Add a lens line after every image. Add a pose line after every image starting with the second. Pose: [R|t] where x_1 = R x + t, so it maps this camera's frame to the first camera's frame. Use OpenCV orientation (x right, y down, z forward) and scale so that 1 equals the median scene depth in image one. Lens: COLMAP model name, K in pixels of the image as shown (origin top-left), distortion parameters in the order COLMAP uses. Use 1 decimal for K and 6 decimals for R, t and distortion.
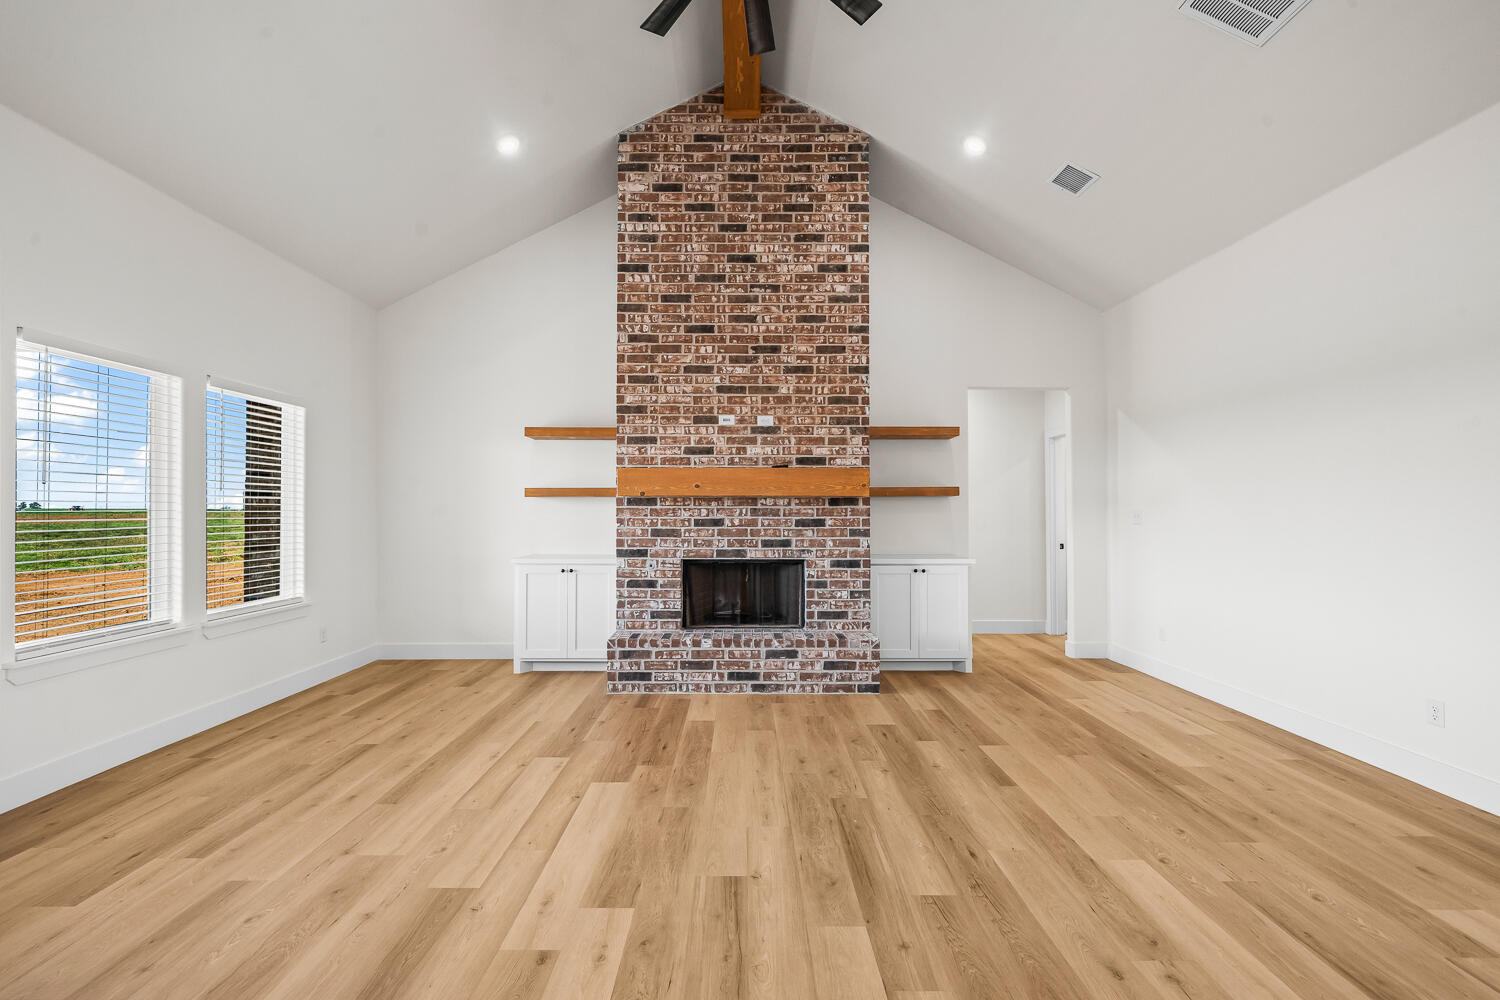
lens RADIAL K [[670.6, 0, 750.0], [0, 670.6, 500.0], [0, 0, 1]] dist [0.002180, 0.000693]
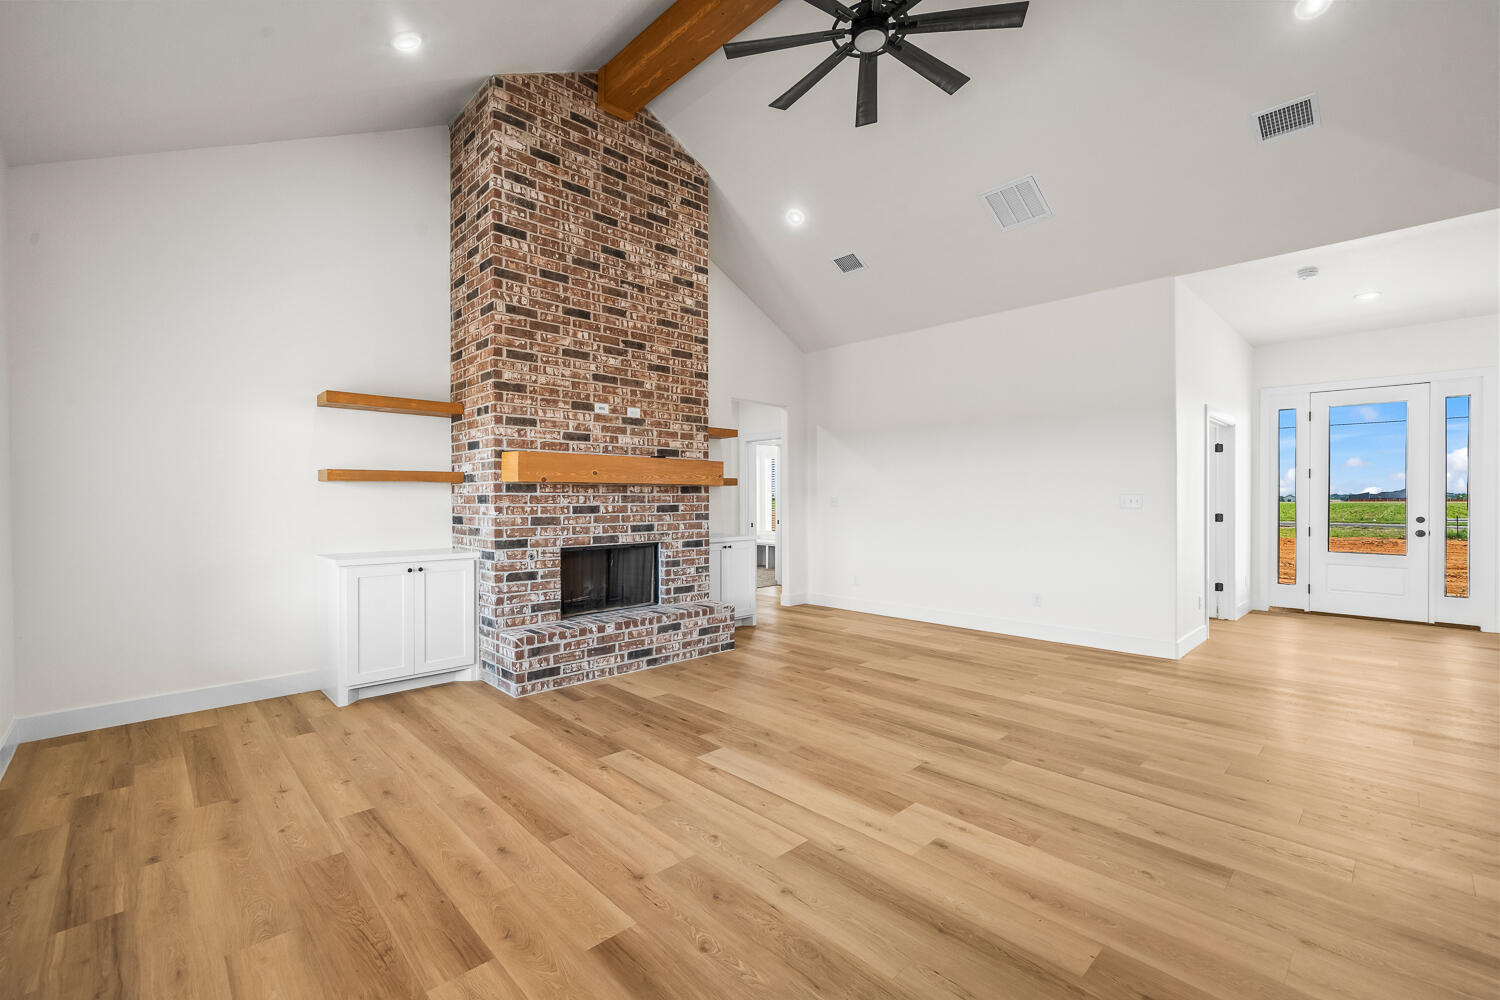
lens RADIAL K [[635.3, 0, 750.0], [0, 635.3, 500.0], [0, 0, 1]] dist [0.000001, 0.000238]
pose [[0.727175, -0.003843, 0.686442, -0.532714], [-0.008040, 0.999868, 0.014115, 0.003936], [-0.686405, -0.015783, 0.727048, 0.144182]]
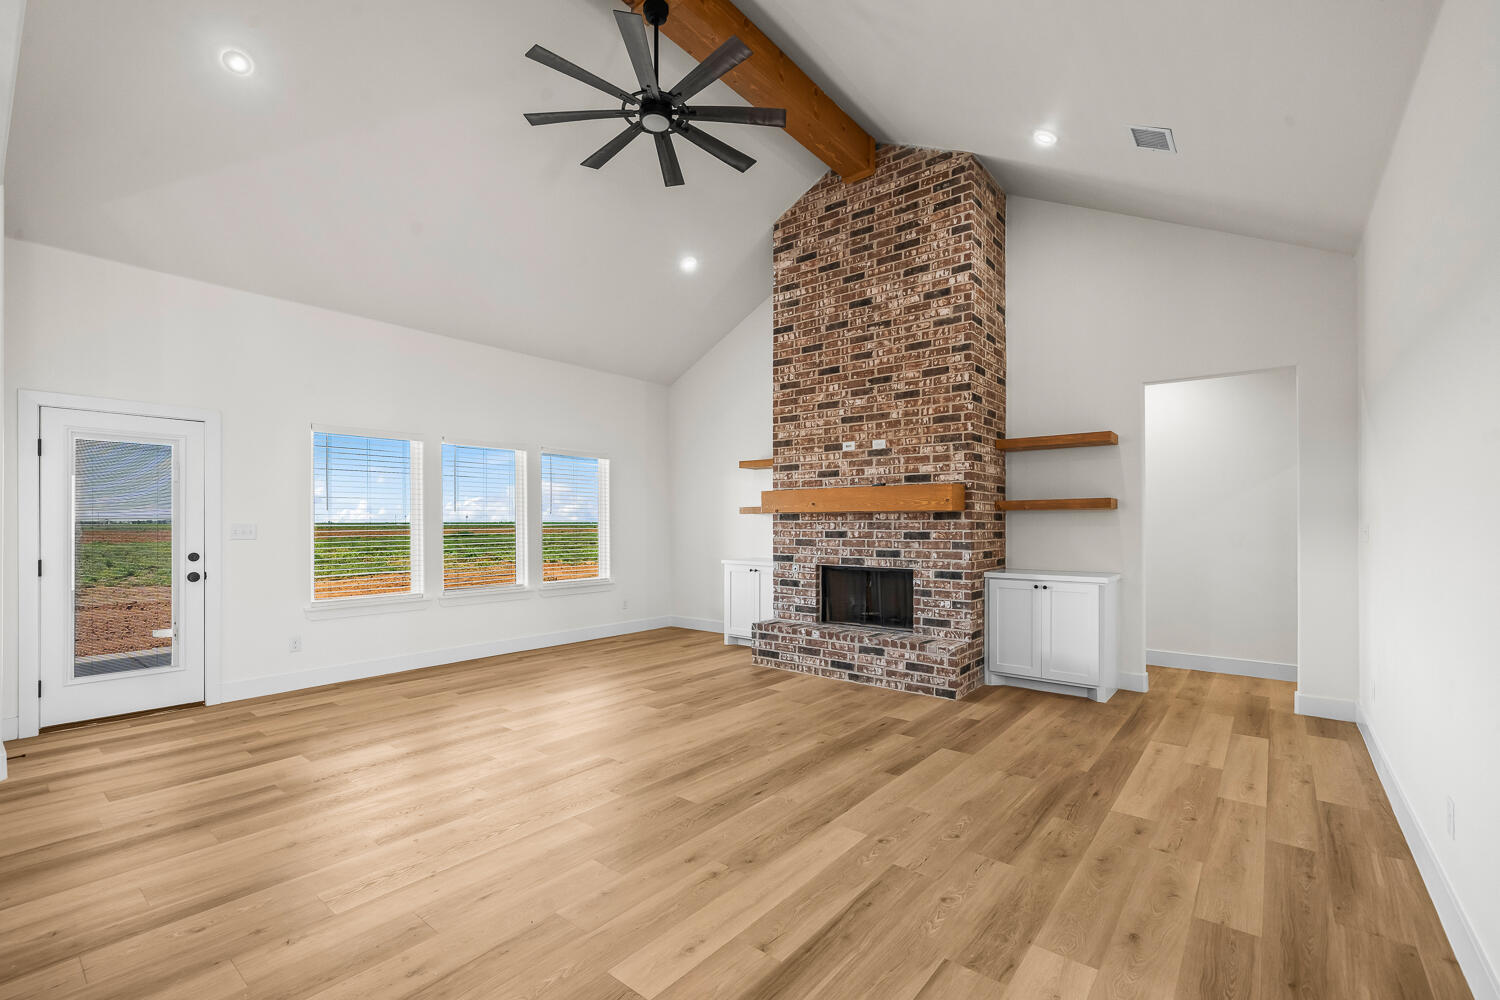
lens RADIAL K [[653.5, 0, 753.2], [0, 653.5, 525.0], [0, 0, 1]] dist [0.000828, 0.000155]
pose [[0.772818, 0.000606, -0.634627, 0.554982], [0.010404, 0.999853, 0.013624, -0.000280], [0.634542, -0.017132, 0.772698, 0.019923]]
